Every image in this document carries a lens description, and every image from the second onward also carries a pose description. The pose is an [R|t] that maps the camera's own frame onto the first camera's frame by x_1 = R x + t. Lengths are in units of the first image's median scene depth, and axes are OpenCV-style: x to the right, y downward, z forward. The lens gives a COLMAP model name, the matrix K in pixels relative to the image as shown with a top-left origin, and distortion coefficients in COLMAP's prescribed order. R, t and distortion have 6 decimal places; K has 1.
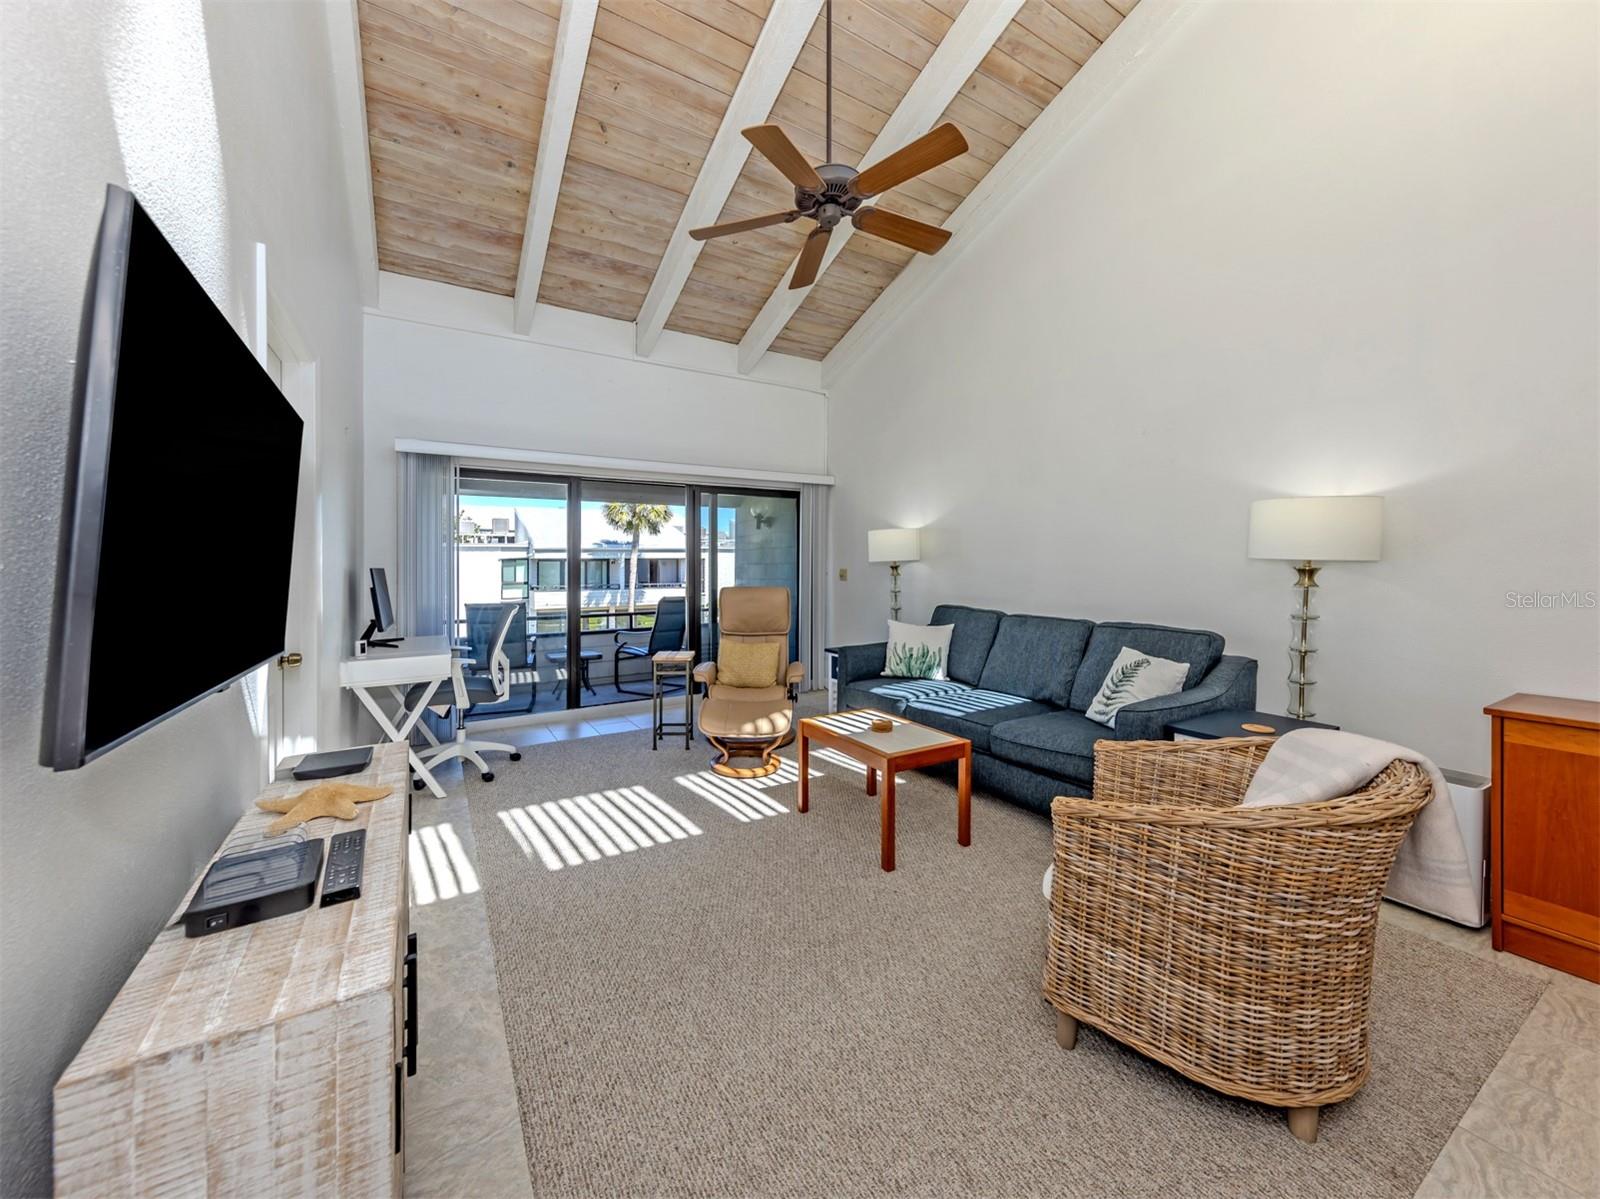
lens RADIAL K [[569.4, 0, 800.0], [0, 569.4, 554.2], [0, 0, 1]] dist [0.005778, -0.000281]
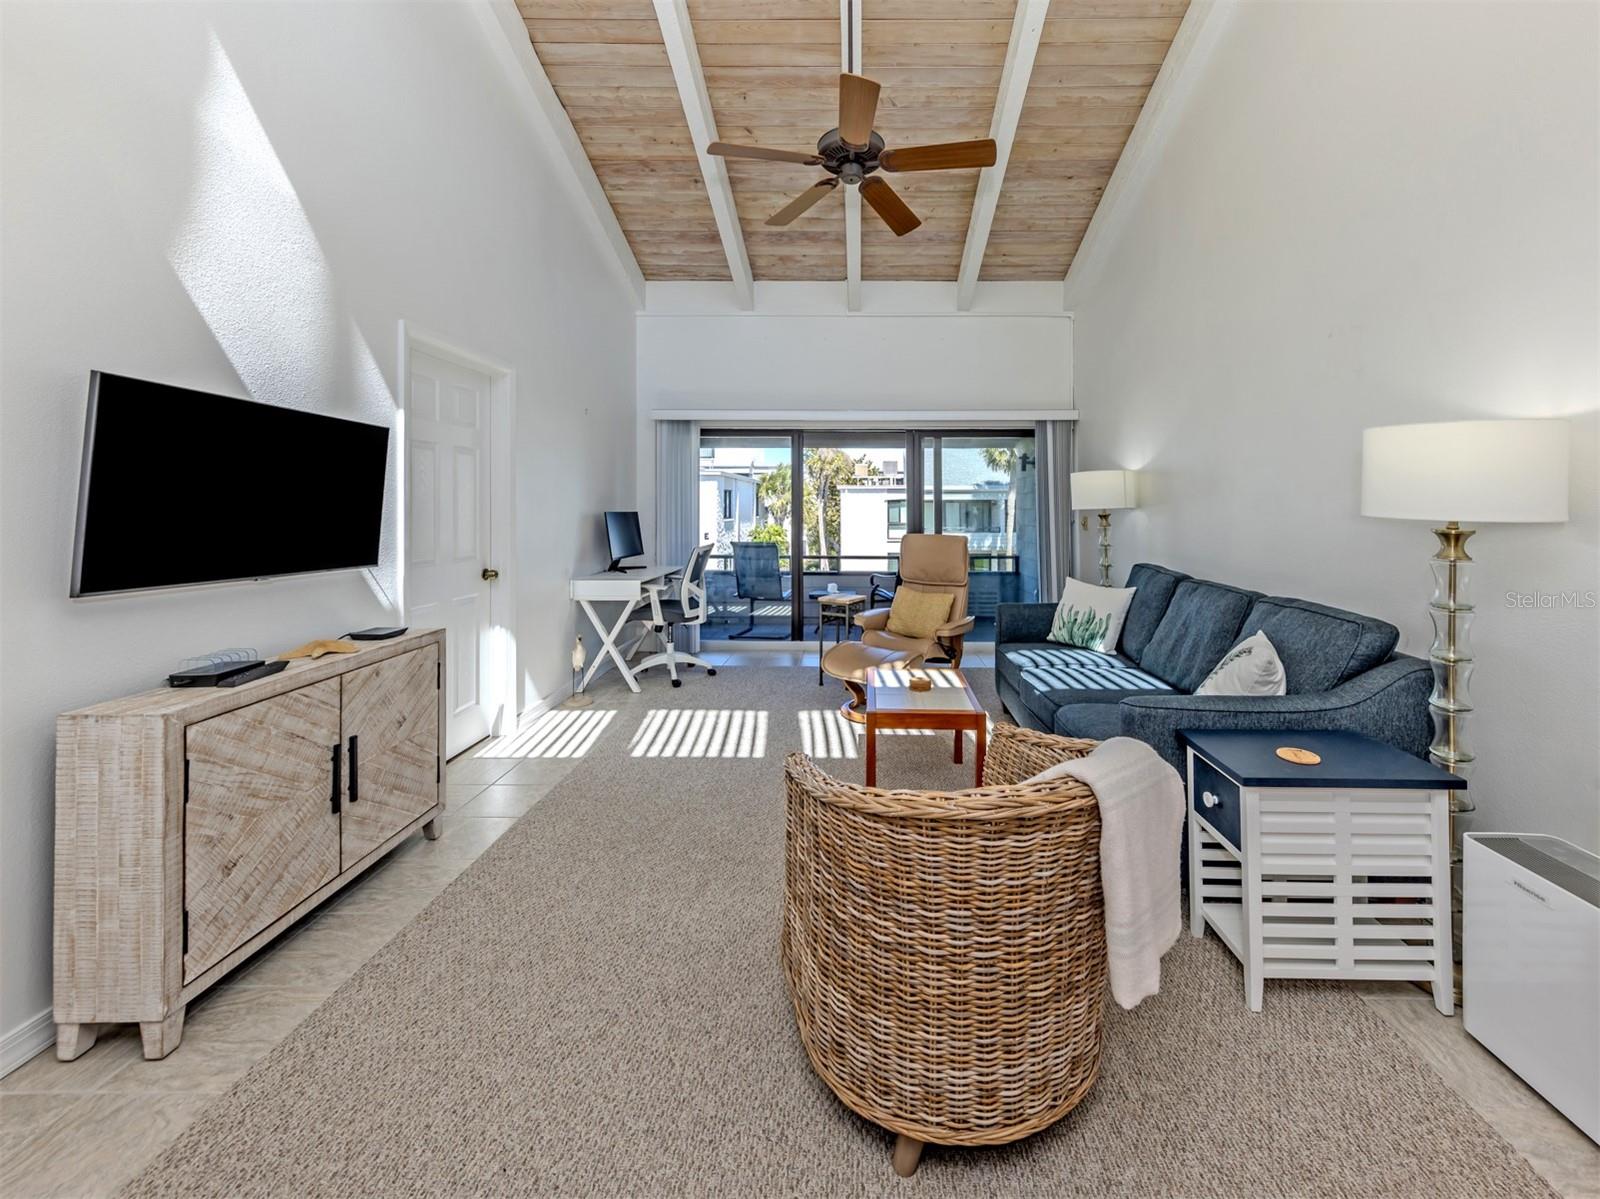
lens RADIAL K [[623.1, 0, 884.0], [0, 623.1, 487.9], [0, 0, 1]] dist [0.007169, -0.000879]
pose [[0.871913, -0.006266, -0.489621, 0.407789], [0.000580, 0.999931, -0.011762, -0.010960], [0.489661, 0.009972, 0.871856, 0.037406]]
